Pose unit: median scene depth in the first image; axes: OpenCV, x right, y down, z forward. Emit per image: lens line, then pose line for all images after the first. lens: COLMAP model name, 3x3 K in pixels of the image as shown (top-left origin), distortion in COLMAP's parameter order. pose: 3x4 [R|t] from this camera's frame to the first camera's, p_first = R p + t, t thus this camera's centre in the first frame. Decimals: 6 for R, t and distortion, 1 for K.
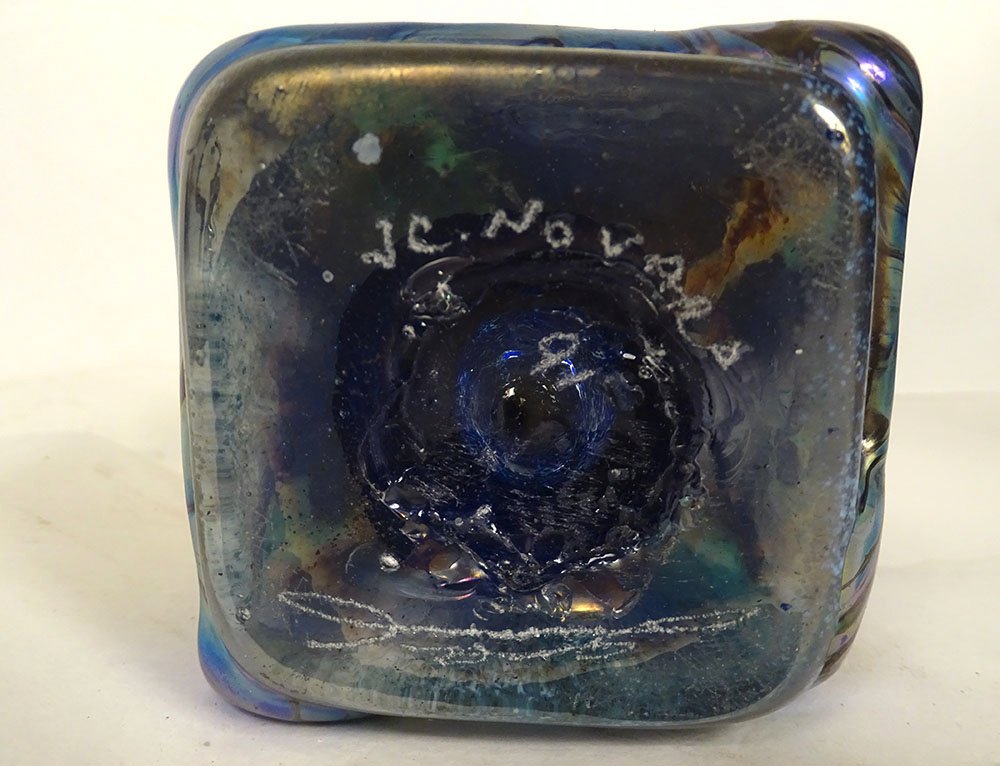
lens RADIAL K [[1626.0, 0, 500.0], [0, 1626.0, 383.0], [0, 0, 1]] dist [-0.064277, -0.135855]
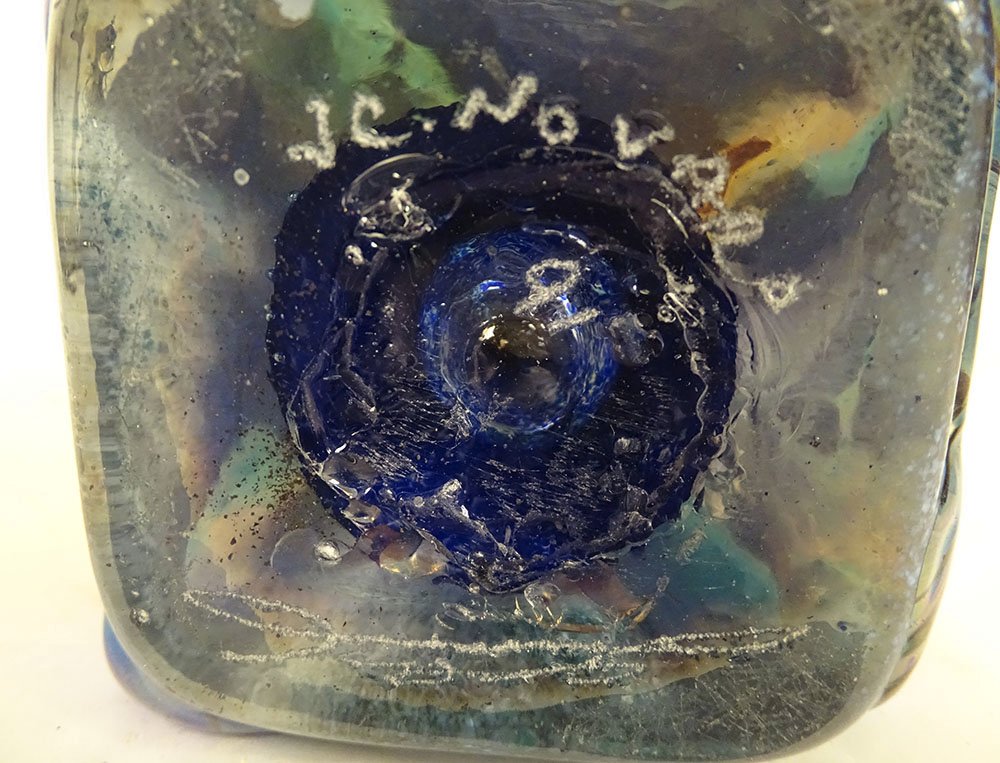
lens RADIAL K [[1626.0, 0, 500.0], [0, 1626.0, 381.5], [0, 0, 1]] dist [-0.064277, -0.135855]
pose [[0.999784, 0.017350, 0.011483, 0.003630], [-0.017851, 0.998821, 0.045152, -0.007986], [-0.010686, -0.045347, 0.998914, 0.245600]]
